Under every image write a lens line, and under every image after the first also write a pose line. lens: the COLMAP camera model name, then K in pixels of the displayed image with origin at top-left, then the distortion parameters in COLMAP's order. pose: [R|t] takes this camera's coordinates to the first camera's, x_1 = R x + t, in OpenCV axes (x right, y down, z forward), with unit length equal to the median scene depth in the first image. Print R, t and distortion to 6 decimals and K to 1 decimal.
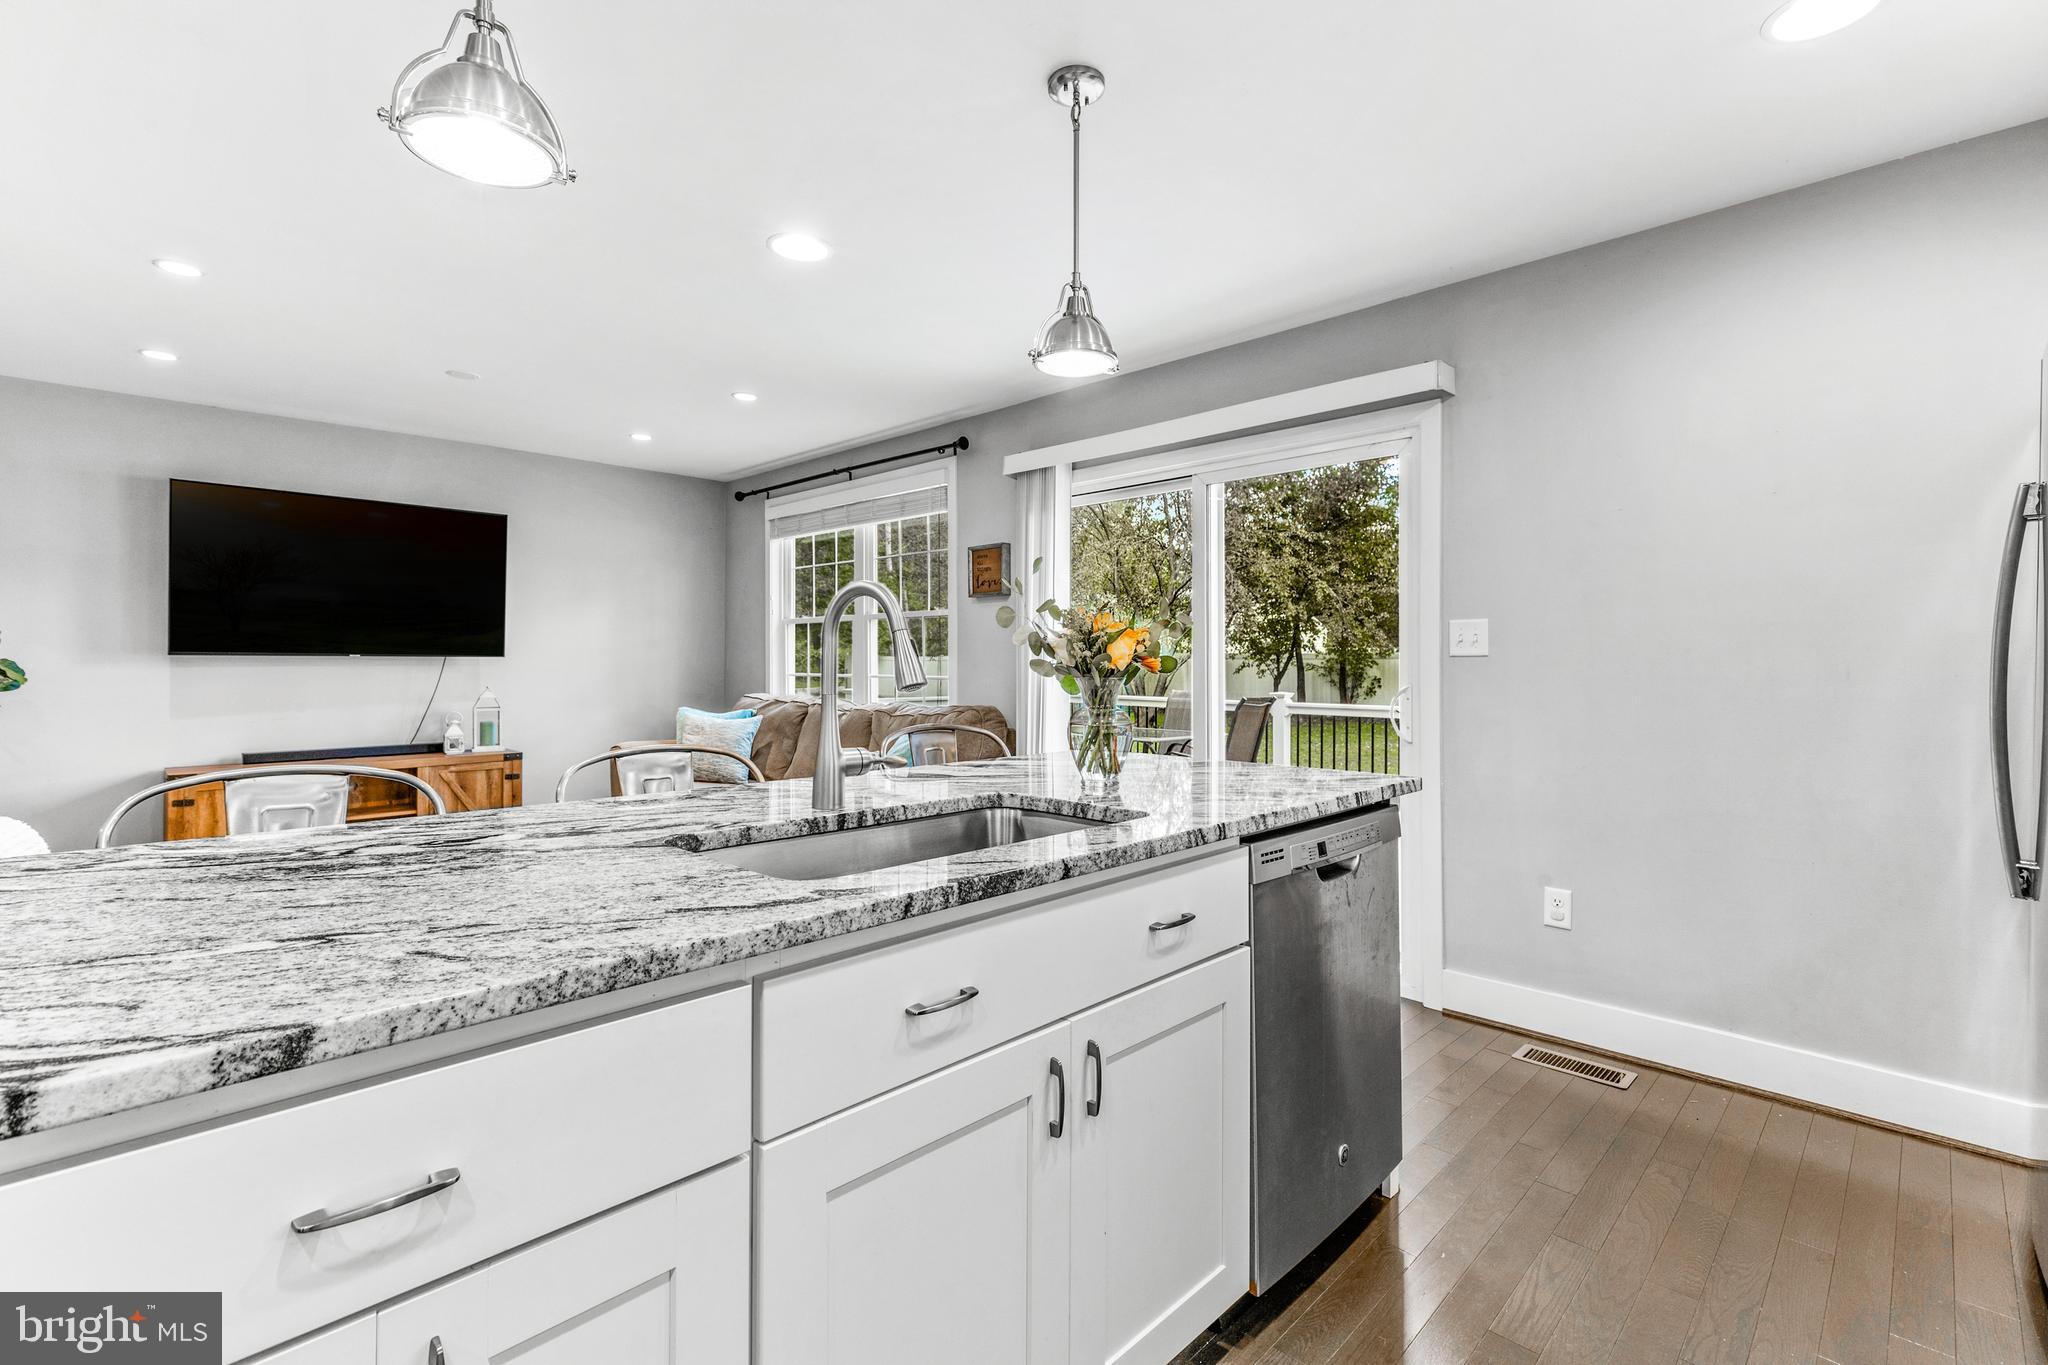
lens RADIAL K [[917.9, 0, 1023.6], [0, 917.9, 661.4], [0, 0, 1]] dist [0.004827, -0.002675]
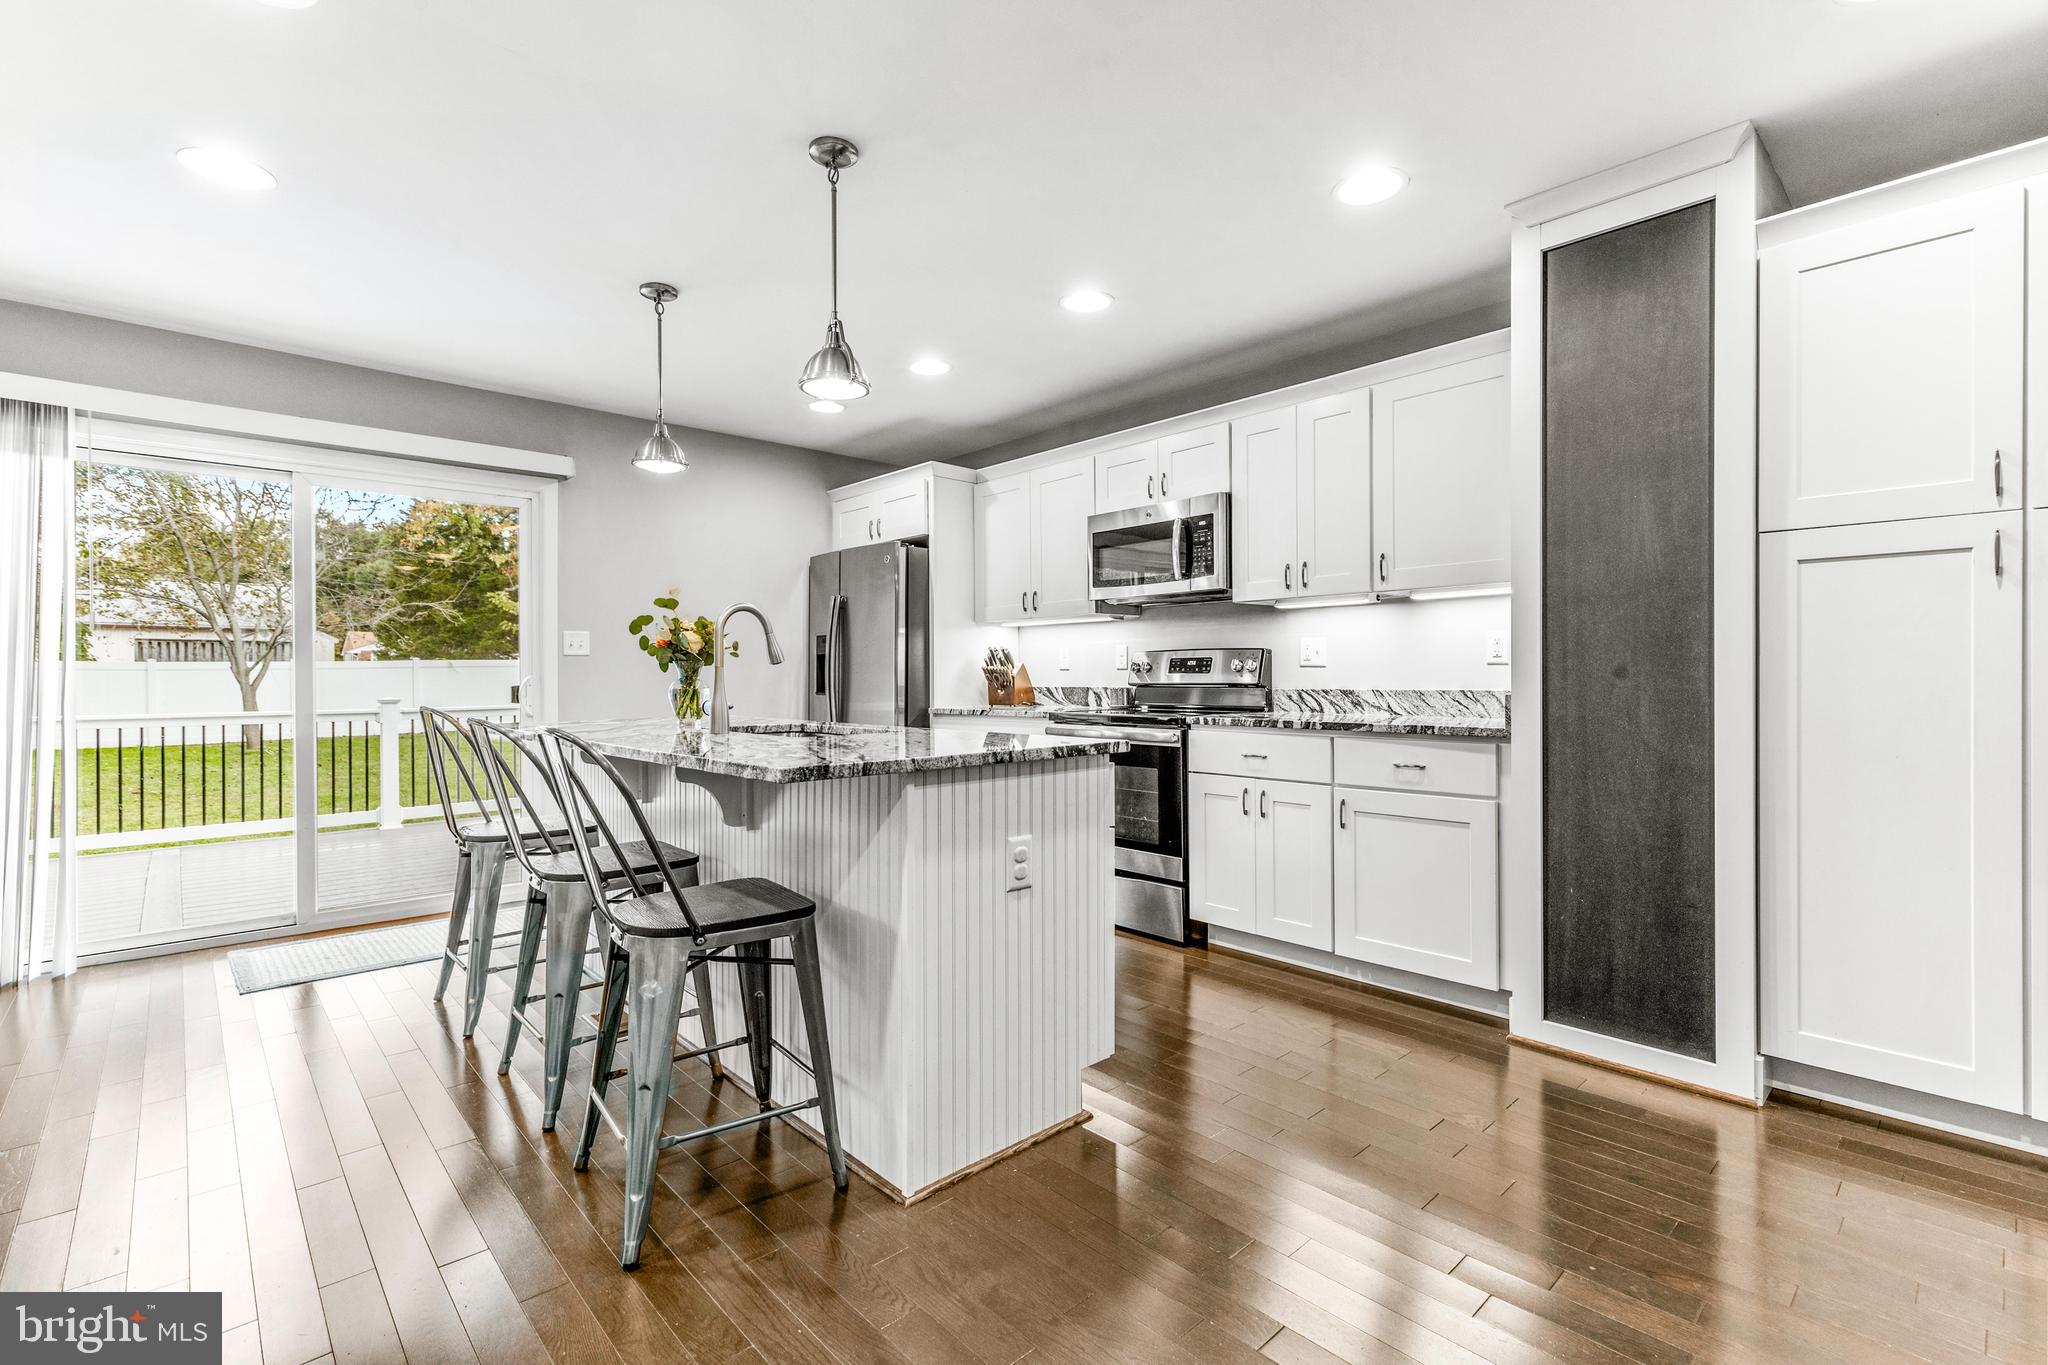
lens RADIAL K [[917.9, 0, 1028.2], [0, 917.9, 684.7], [0, 0, 1]] dist [0.004827, -0.002675]
pose [[0.042553, -0.011360, 0.999030, -0.706737], [0.003566, 0.999931, 0.011218, 0.019913], [-0.999088, 0.003085, 0.042591, 0.131482]]
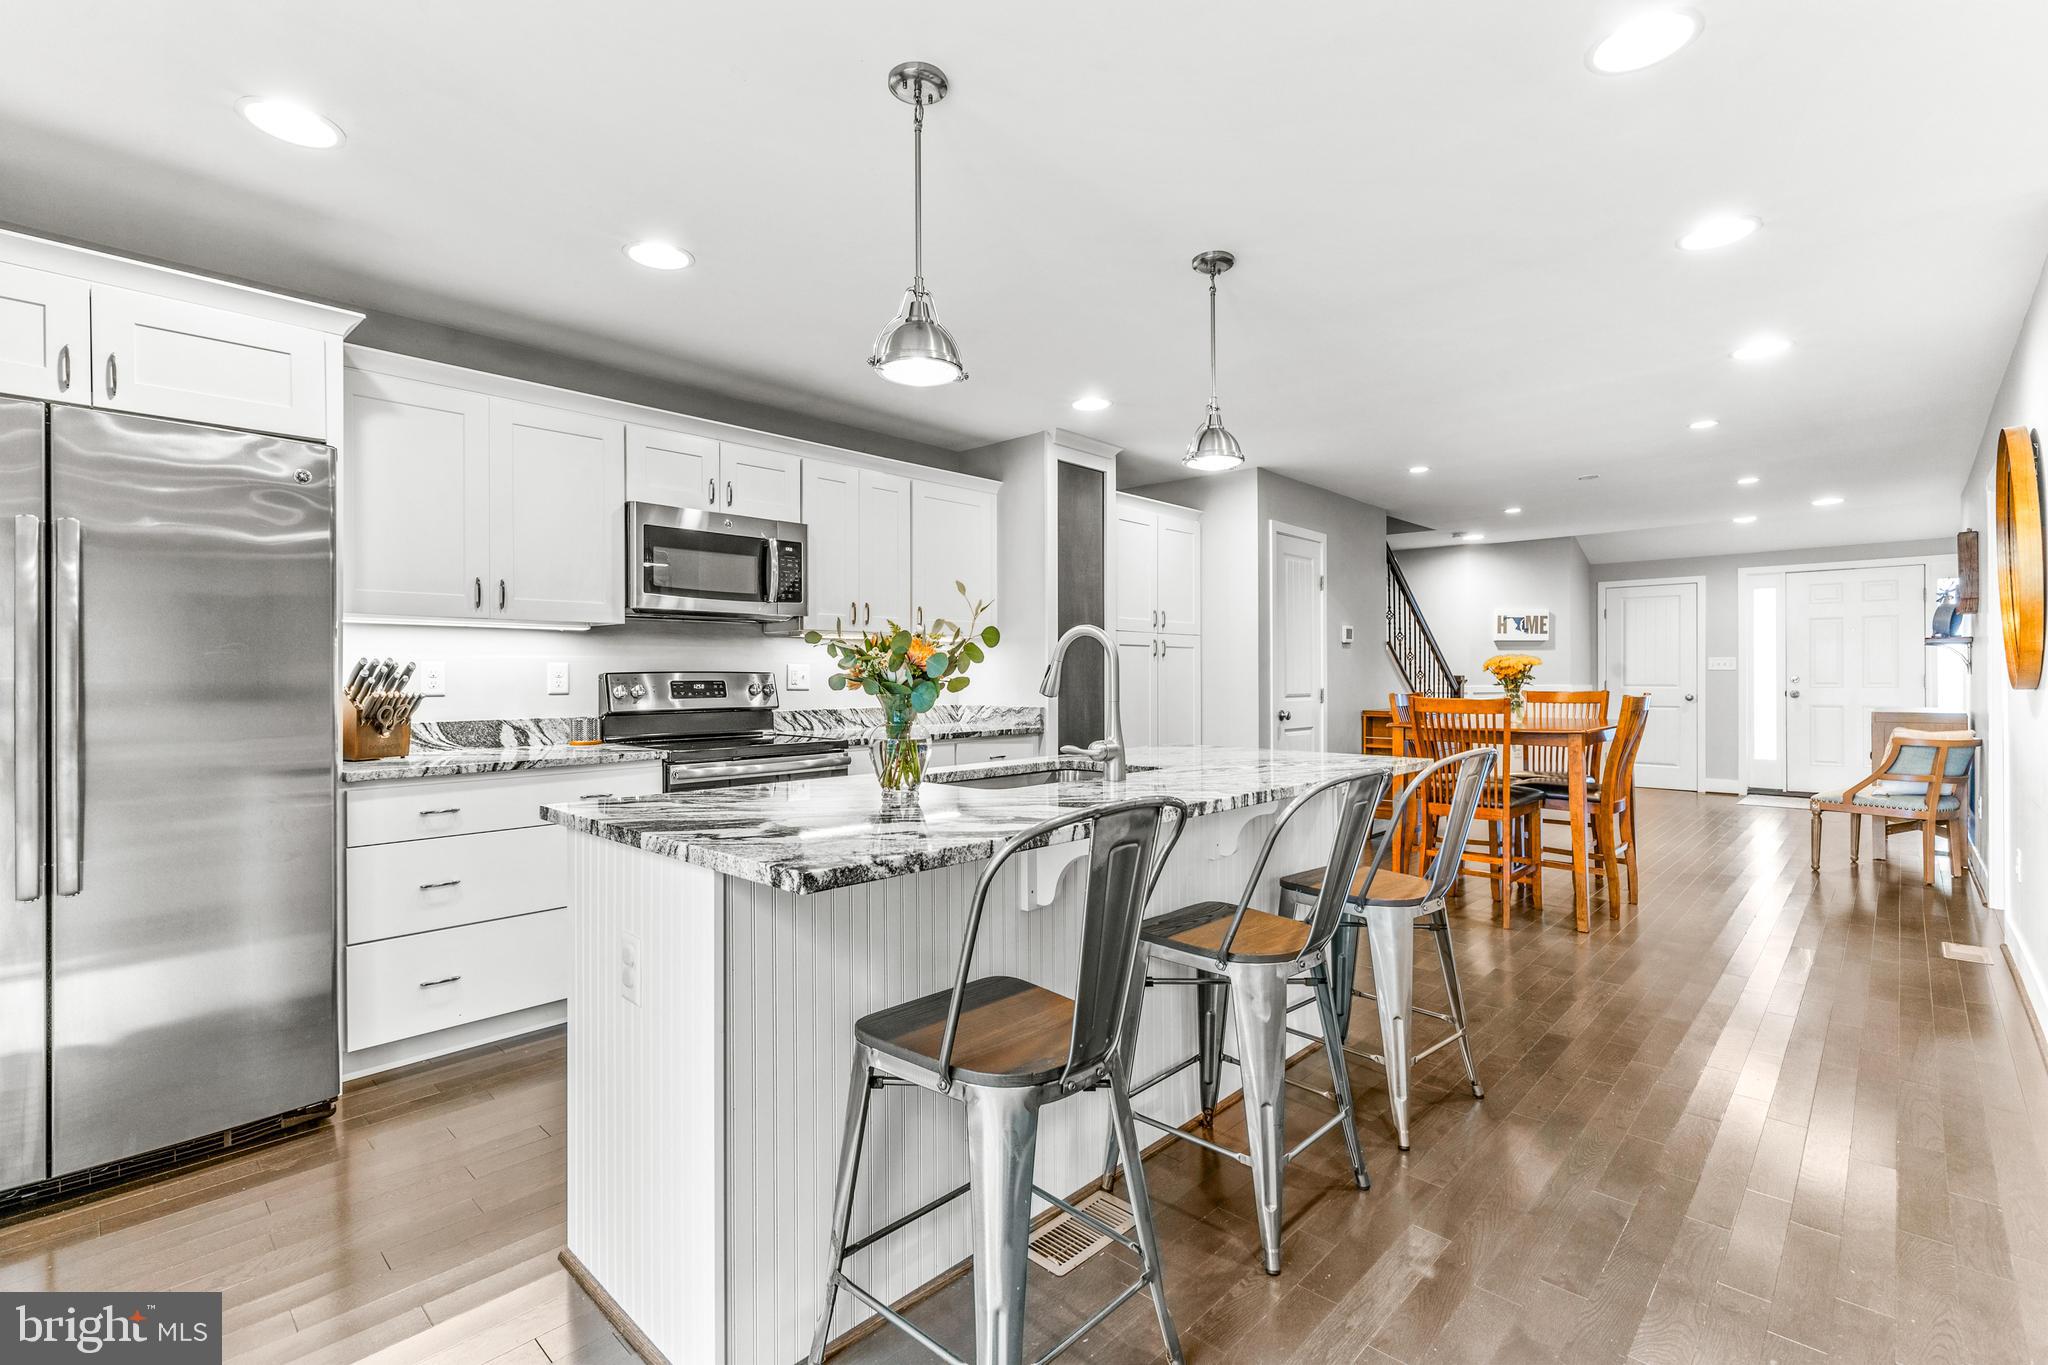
lens RADIAL K [[917.9, 0, 1032.9], [0, 917.9, 674.2], [0, 0, 1]] dist [0.004827, -0.002675]
pose [[-0.999706, 0.001678, -0.024199, -0.016278], [0.001774, 0.999991, -0.003957, 0.000179], [0.024192, -0.003998, -0.999699, 0.911864]]
